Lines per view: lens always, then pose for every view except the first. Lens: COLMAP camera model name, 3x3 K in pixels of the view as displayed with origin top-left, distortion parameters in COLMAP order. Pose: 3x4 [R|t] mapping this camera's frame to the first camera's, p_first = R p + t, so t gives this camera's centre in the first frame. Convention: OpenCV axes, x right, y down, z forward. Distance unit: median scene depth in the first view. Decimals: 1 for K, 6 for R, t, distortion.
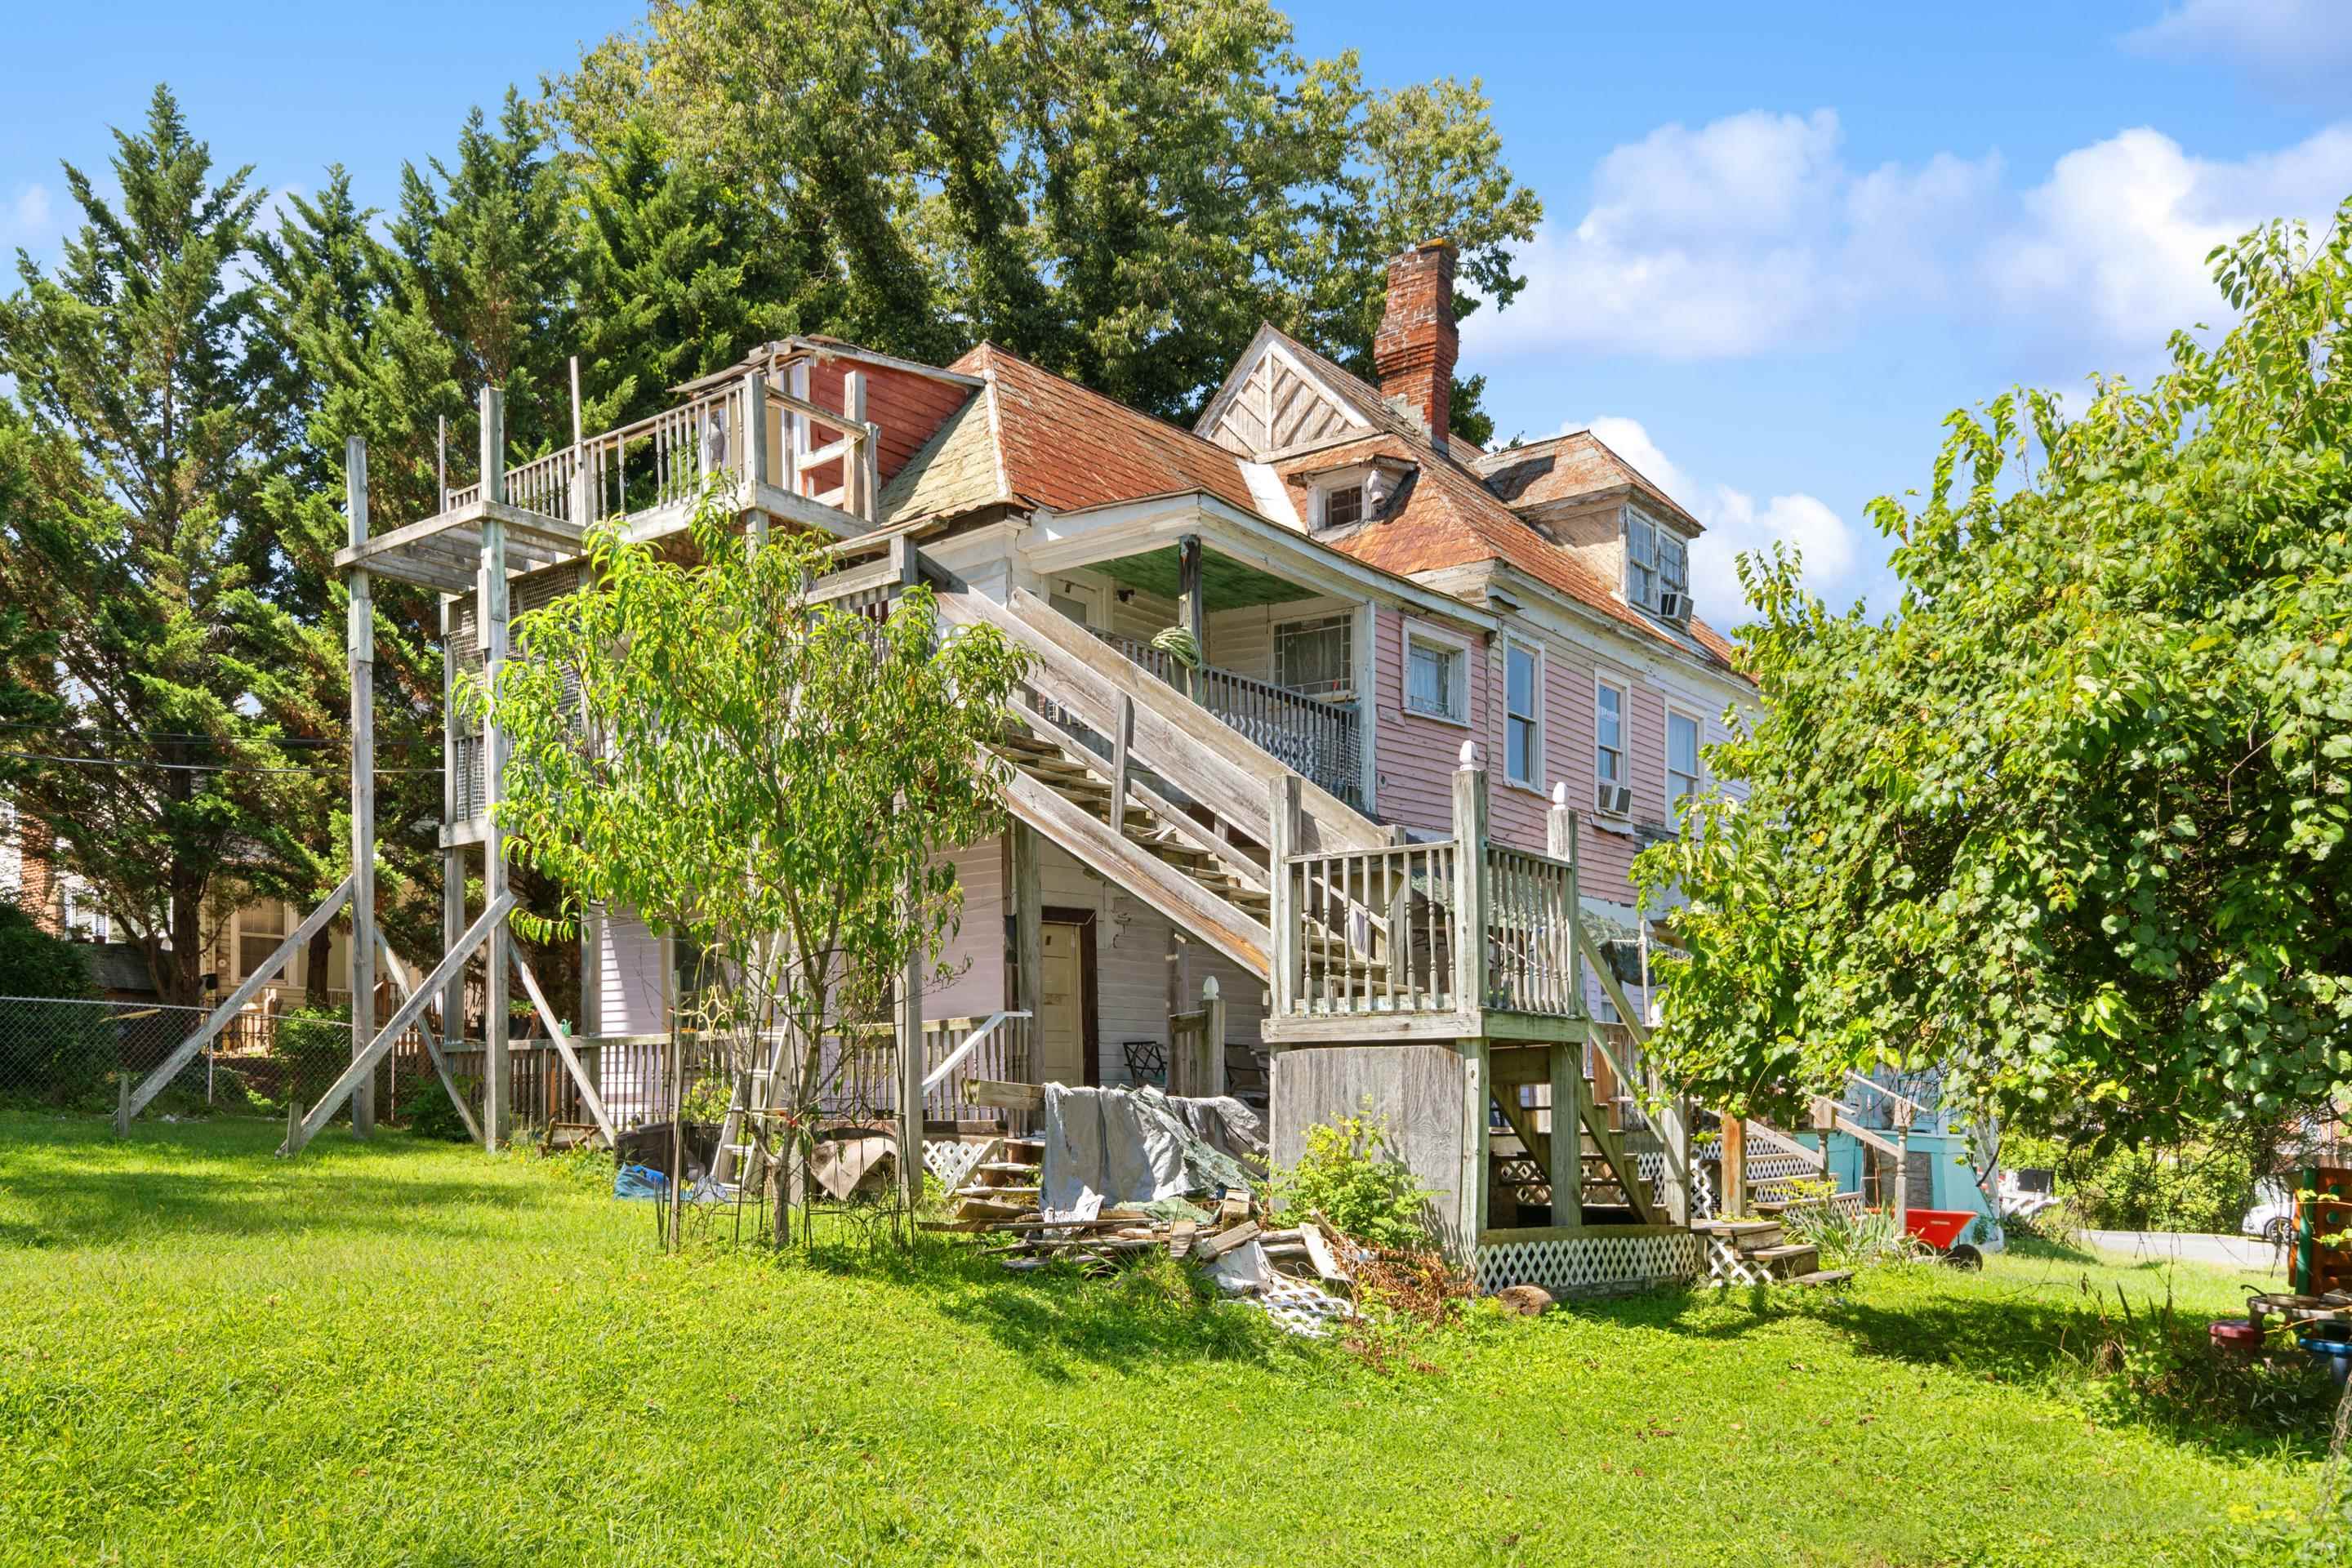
lens RADIAL K [[1919.0, 0, 1239.0], [0, 1919.0, 737.0], [0, 0, 1]] dist [0.026631, -0.004788]
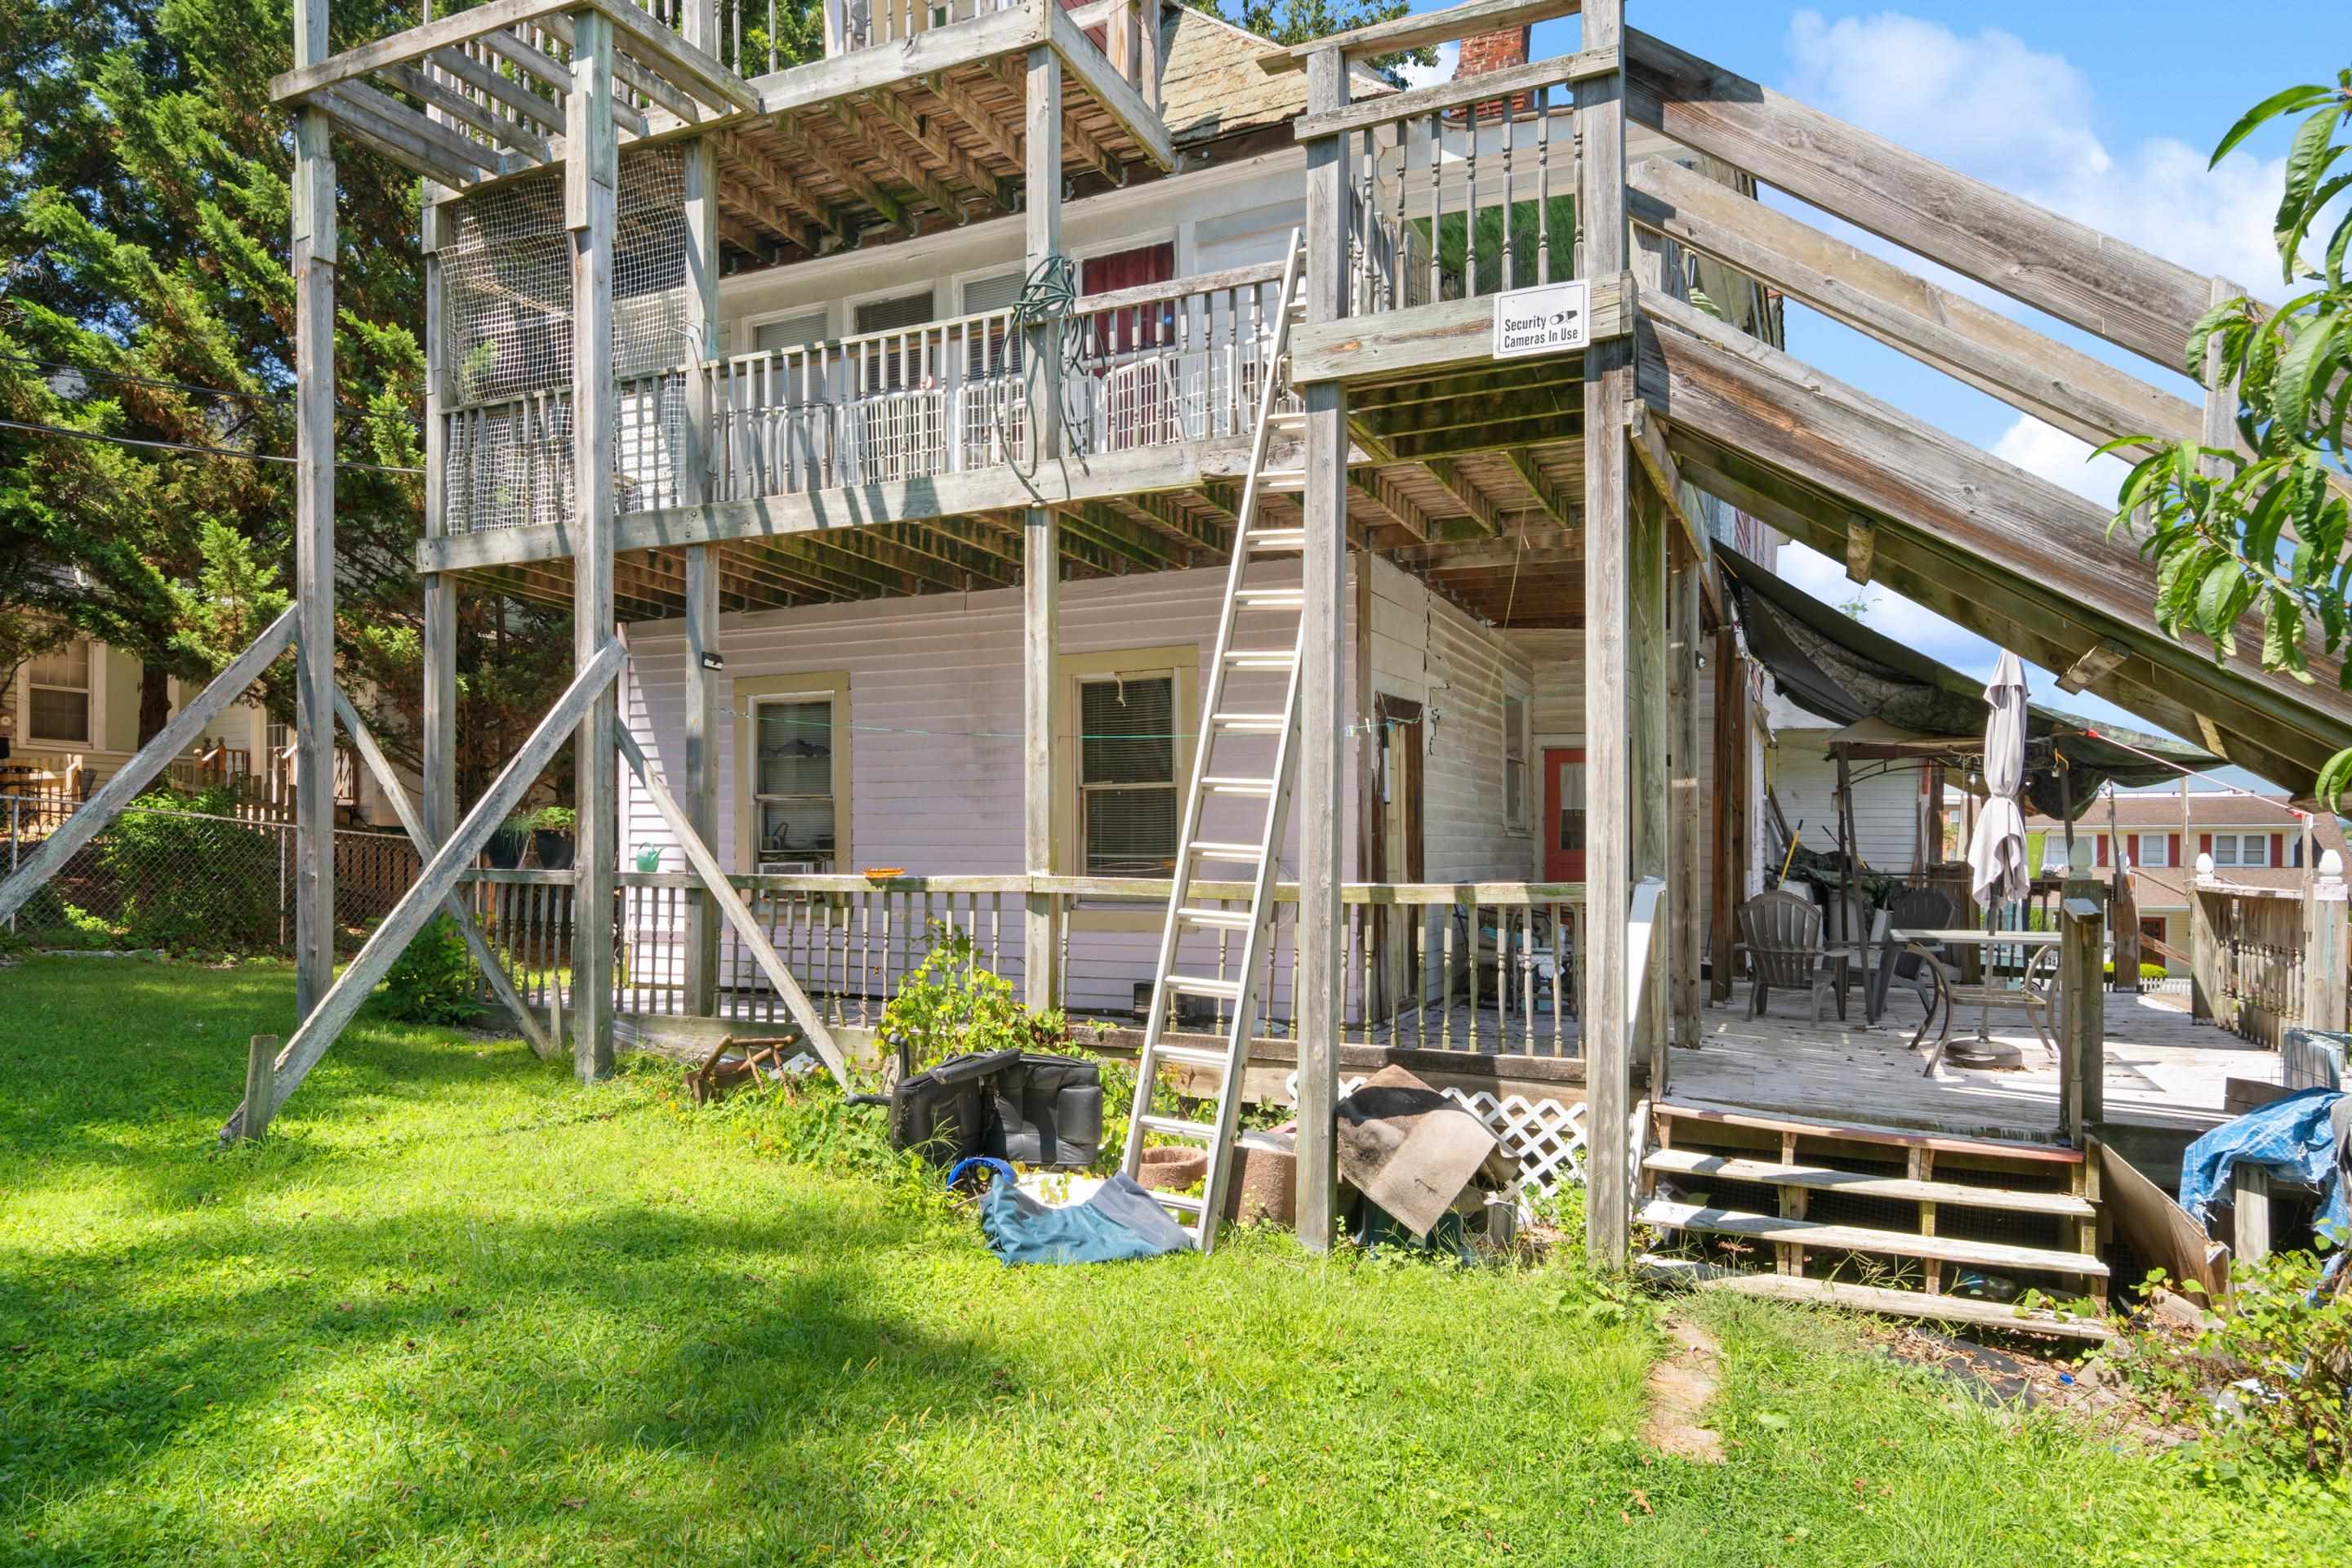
lens RADIAL K [[1452.0, 0, 1175.4], [0, 1452.0, 647.5], [0, 0, 1]] dist [-0.001379, -0.001666]
pose [[0.976413, 0.043192, 0.211549, -0.228110], [-0.054753, 0.997292, 0.049100, 0.038189], [-0.208855, -0.059525, 0.976133, 0.394010]]
